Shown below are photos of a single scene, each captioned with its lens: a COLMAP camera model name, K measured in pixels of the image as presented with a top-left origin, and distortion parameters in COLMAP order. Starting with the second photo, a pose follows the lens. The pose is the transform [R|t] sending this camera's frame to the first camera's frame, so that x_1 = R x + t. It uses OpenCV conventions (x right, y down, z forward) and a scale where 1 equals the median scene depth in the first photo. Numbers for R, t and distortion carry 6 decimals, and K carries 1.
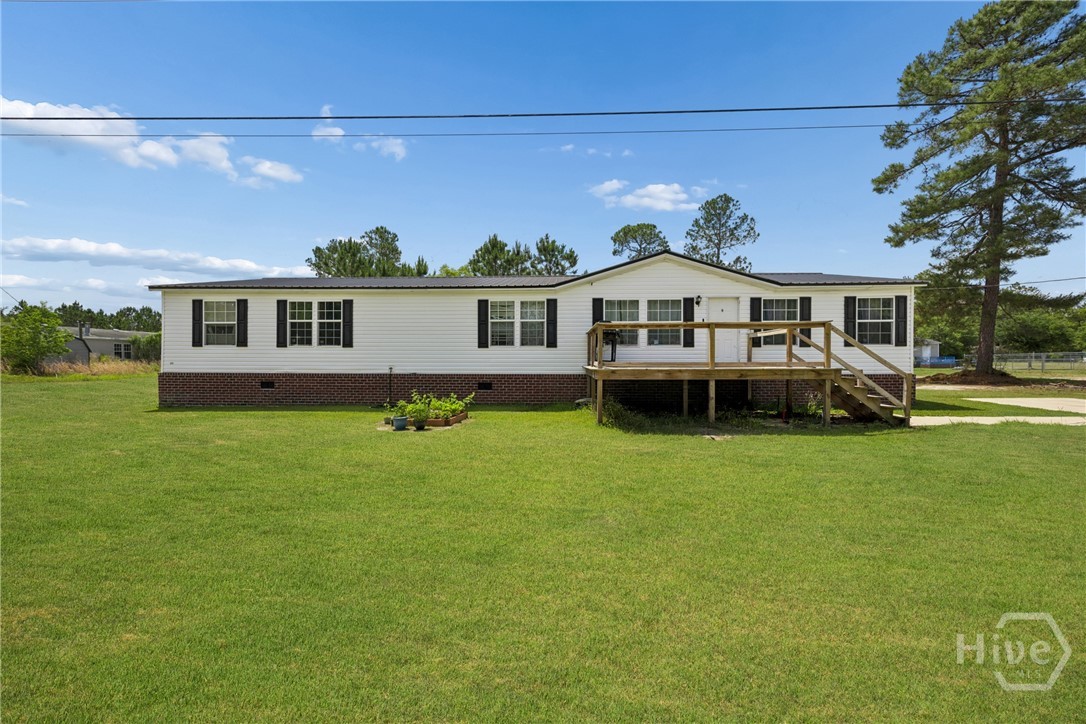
lens RADIAL K [[430.9, 0, 543.0], [0, 430.9, 362.0], [0, 0, 1]] dist [0.019280, 0.000107]
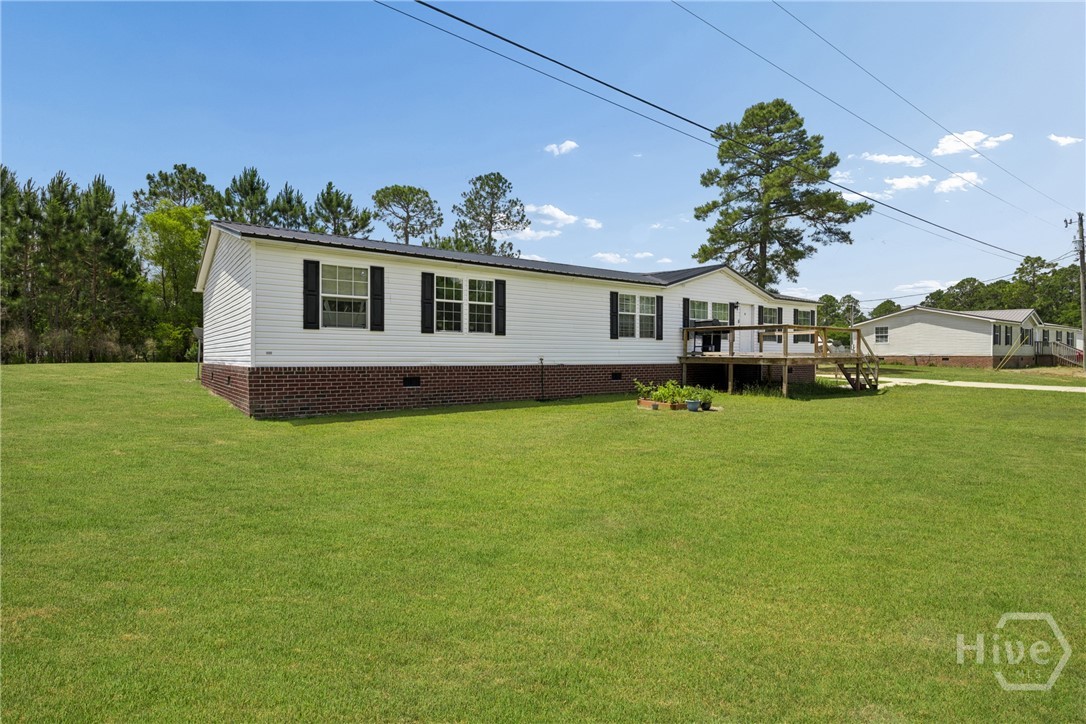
lens RADIAL K [[537.0, 0, 543.0], [0, 537.0, 362.0], [0, 0, 1]] dist [0.000041, -0.000285]
pose [[0.773458, -0.009151, 0.633781, -1.058609], [-0.008045, 0.999674, 0.024252, -0.006944], [-0.633797, -0.023856, 0.773132, 0.114035]]
